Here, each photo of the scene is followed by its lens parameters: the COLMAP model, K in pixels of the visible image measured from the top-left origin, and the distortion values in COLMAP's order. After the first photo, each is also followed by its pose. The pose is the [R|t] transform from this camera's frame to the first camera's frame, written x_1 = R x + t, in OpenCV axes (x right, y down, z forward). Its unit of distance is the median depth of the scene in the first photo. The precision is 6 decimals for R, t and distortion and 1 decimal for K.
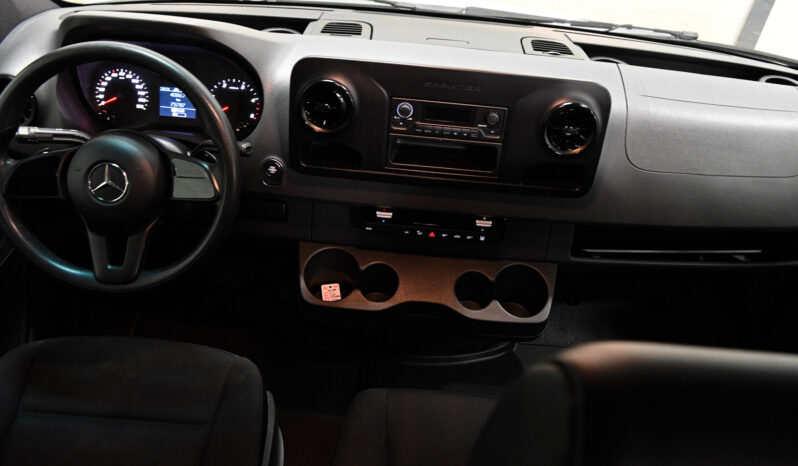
lens RADIAL K [[673.7, 0, 399.0], [0, 673.7, 233.0], [0, 0, 1]] dist [-0.003256, -0.000357]
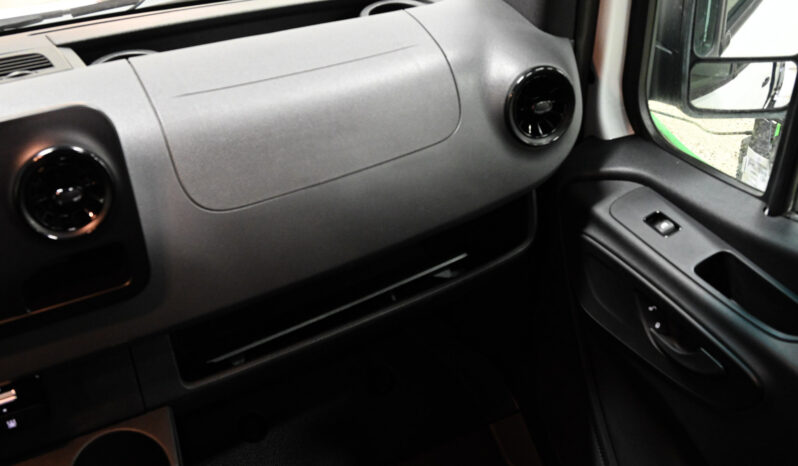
lens RADIAL K [[1047.6, 0, 399.0], [0, 1047.6, 233.0], [0, 0, 1]] dist [0.000276, -0.005137]
pose [[0.868513, -0.354143, 0.346796, 0.159714], [0.383454, 0.923397, -0.017360, 0.000272], [-0.314082, 0.148058, 0.937780, 0.075423]]
